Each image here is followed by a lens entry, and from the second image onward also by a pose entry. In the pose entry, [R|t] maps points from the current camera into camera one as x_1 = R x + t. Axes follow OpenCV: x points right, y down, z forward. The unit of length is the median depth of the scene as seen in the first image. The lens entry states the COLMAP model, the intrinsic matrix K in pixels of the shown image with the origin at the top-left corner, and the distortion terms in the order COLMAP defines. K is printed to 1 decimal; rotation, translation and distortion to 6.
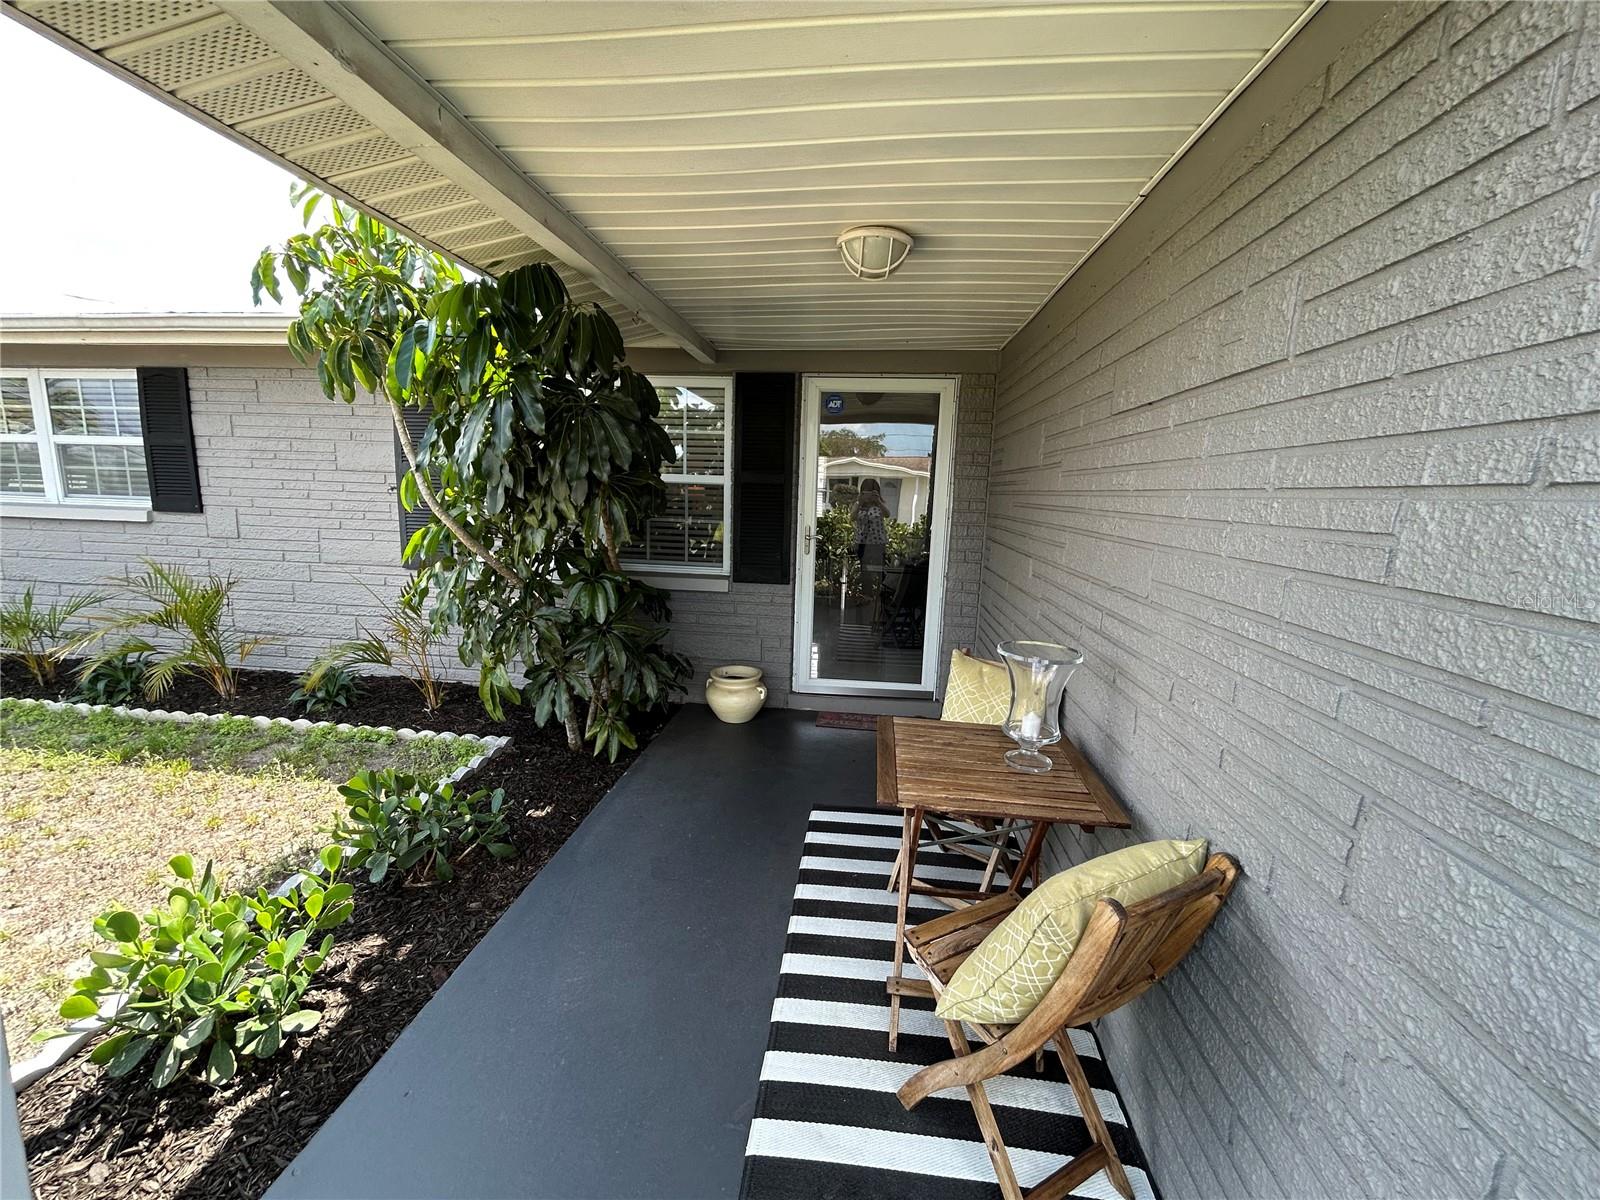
lens RADIAL K [[639.4, 0, 800.8], [0, 639.4, 597.3], [0, 0, 1]] dist [-0.001168, 0.000134]
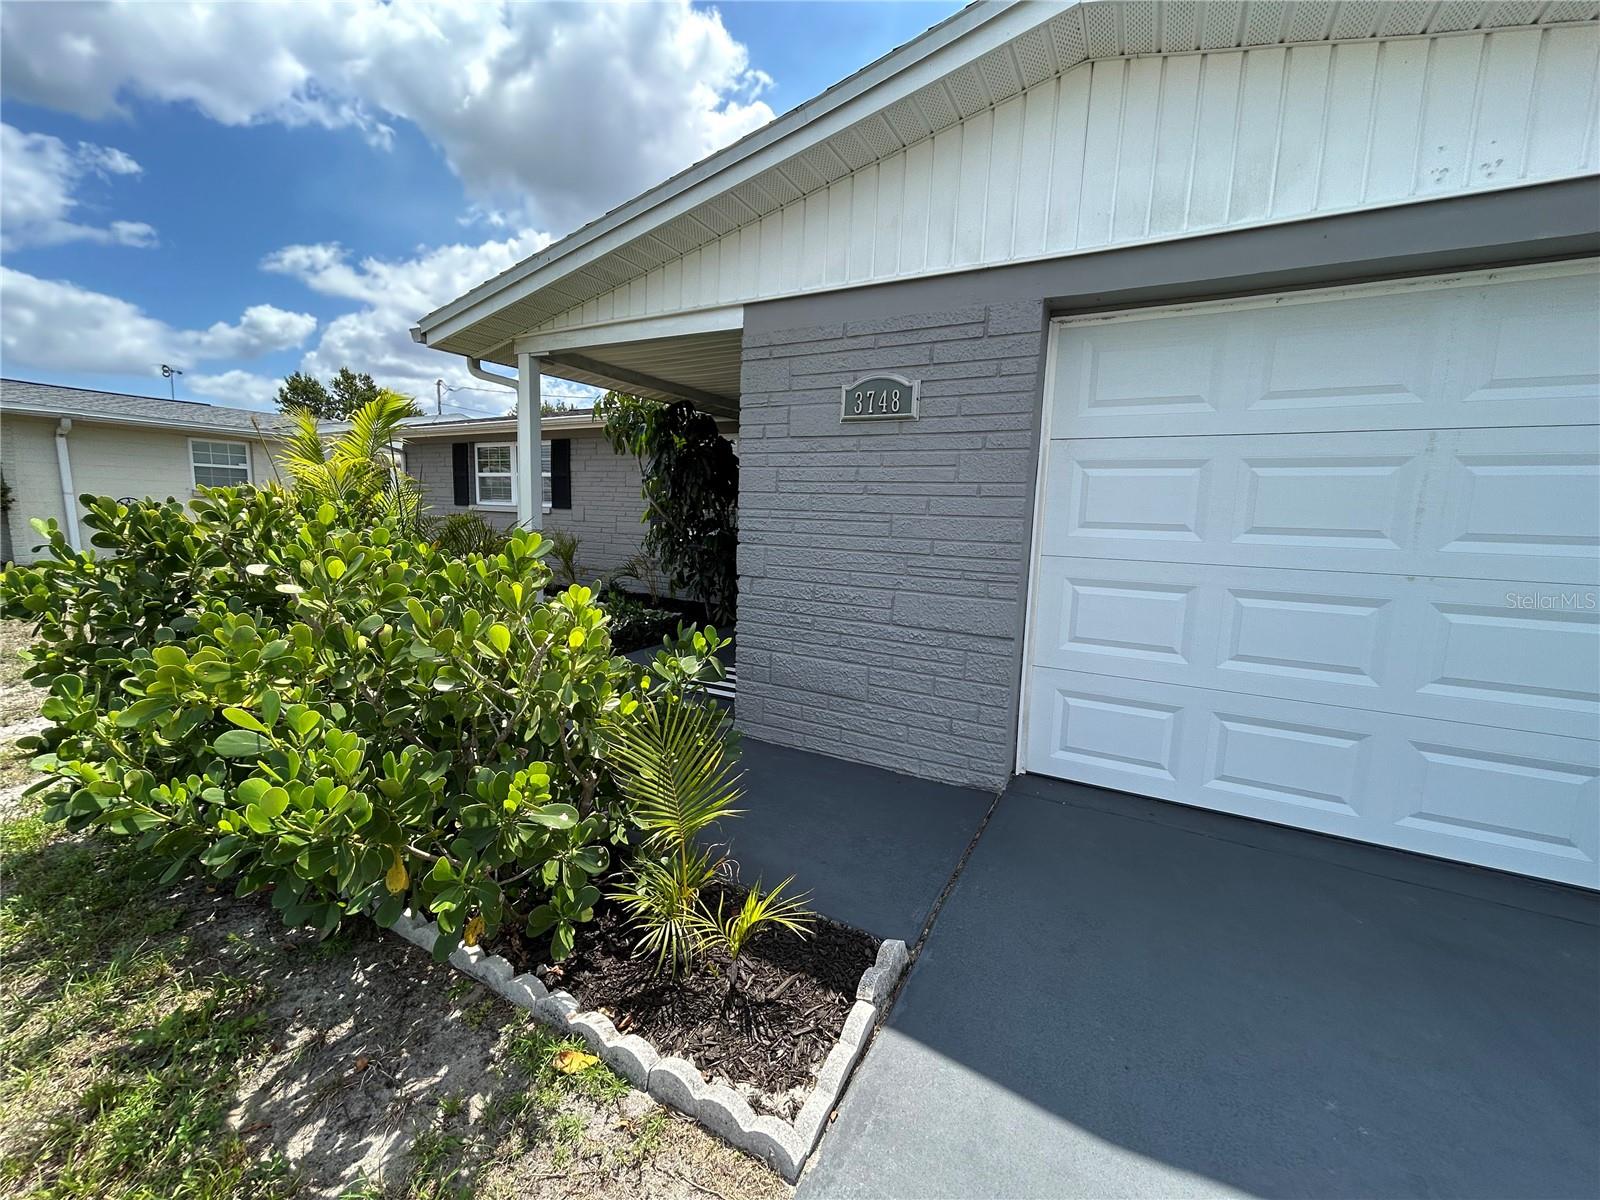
lens RADIAL K [[639.4, 0, 800.8], [0, 639.4, 597.3], [0, 0, 1]] dist [-0.001168, 0.000134]
pose [[0.922589, 0.049790, -0.382558, 0.551264], [-0.065357, 0.997475, -0.027795, 0.162860], [0.380208, 0.050646, 0.923513, -0.607925]]
